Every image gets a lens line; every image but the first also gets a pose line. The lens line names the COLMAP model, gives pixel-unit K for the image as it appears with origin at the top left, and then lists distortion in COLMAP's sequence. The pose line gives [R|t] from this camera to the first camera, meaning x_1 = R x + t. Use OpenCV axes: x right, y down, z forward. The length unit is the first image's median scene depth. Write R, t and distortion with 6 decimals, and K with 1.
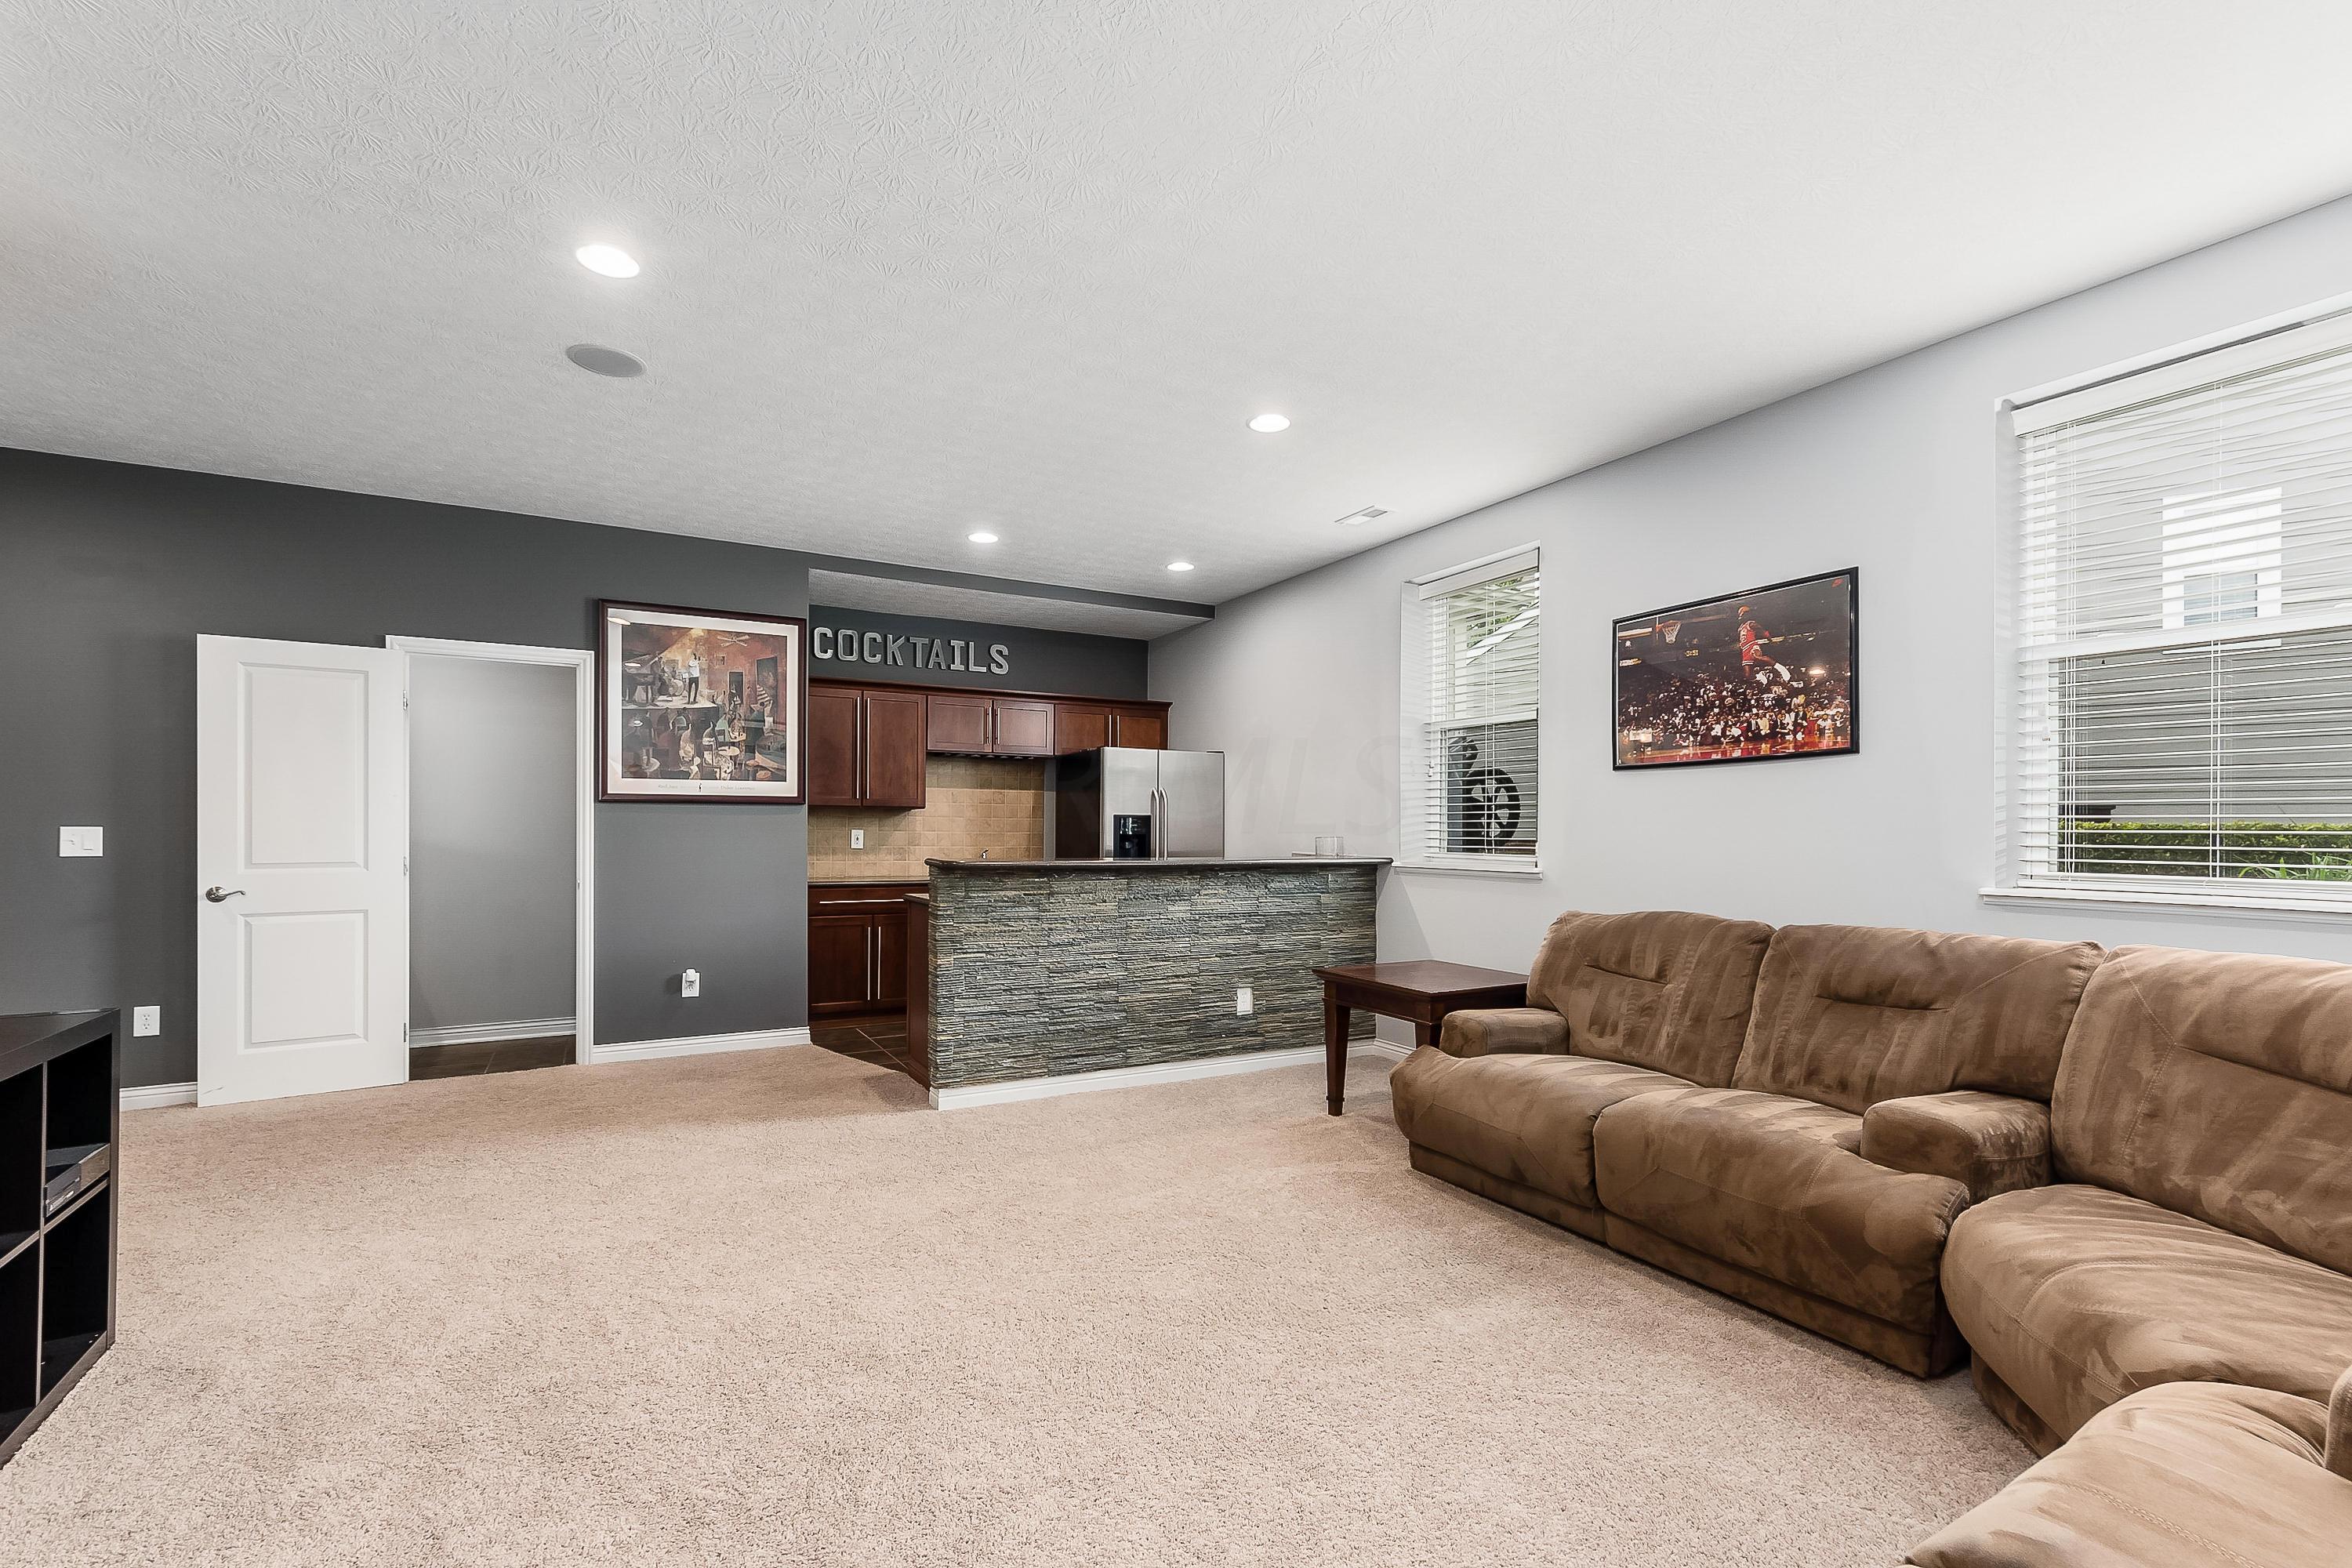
lens RADIAL K [[1013.5, 0, 1125.7], [0, 1013.5, 833.4], [0, 0, 1]] dist [-0.007472, -0.001357]
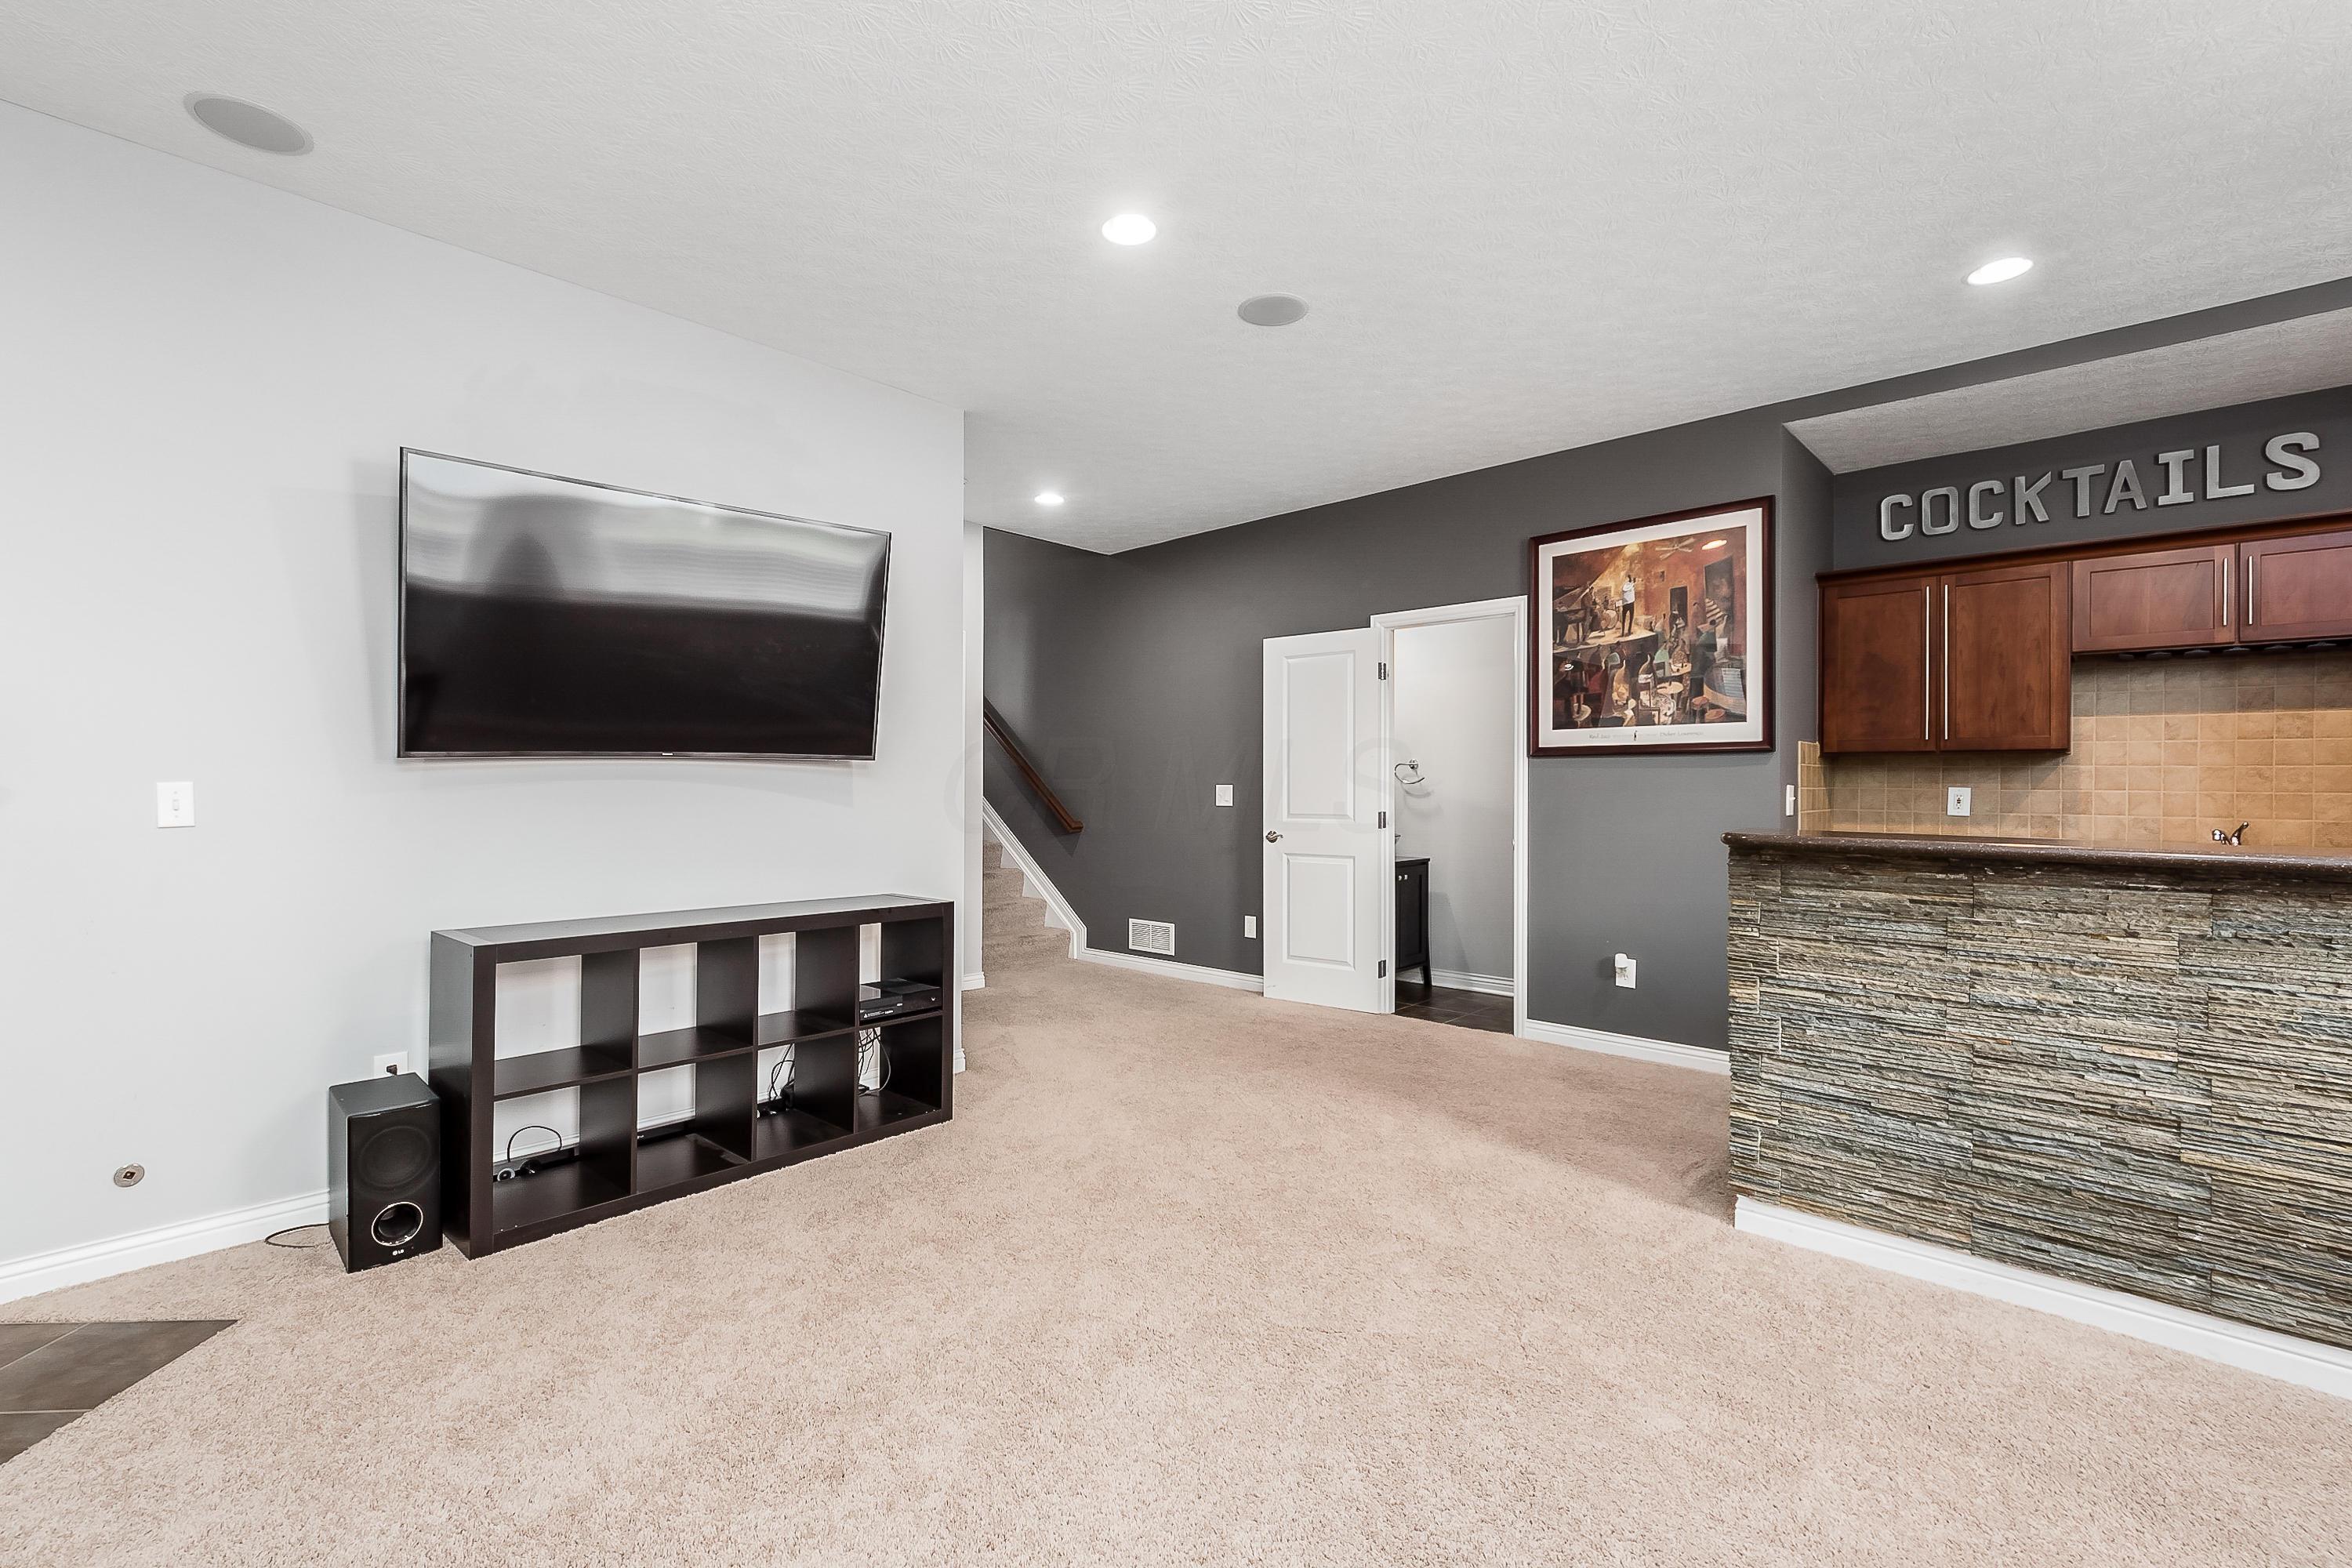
lens RADIAL K [[1025.6, 0, 1171.3], [0, 1025.6, 788.3], [0, 0, 1]] dist [-0.004773, -0.001869]
pose [[0.302325, -0.002028, -0.953203, 0.264931], [-0.006343, 0.999971, -0.004139, 0.003641], [0.953184, 0.007298, 0.302303, 0.389879]]
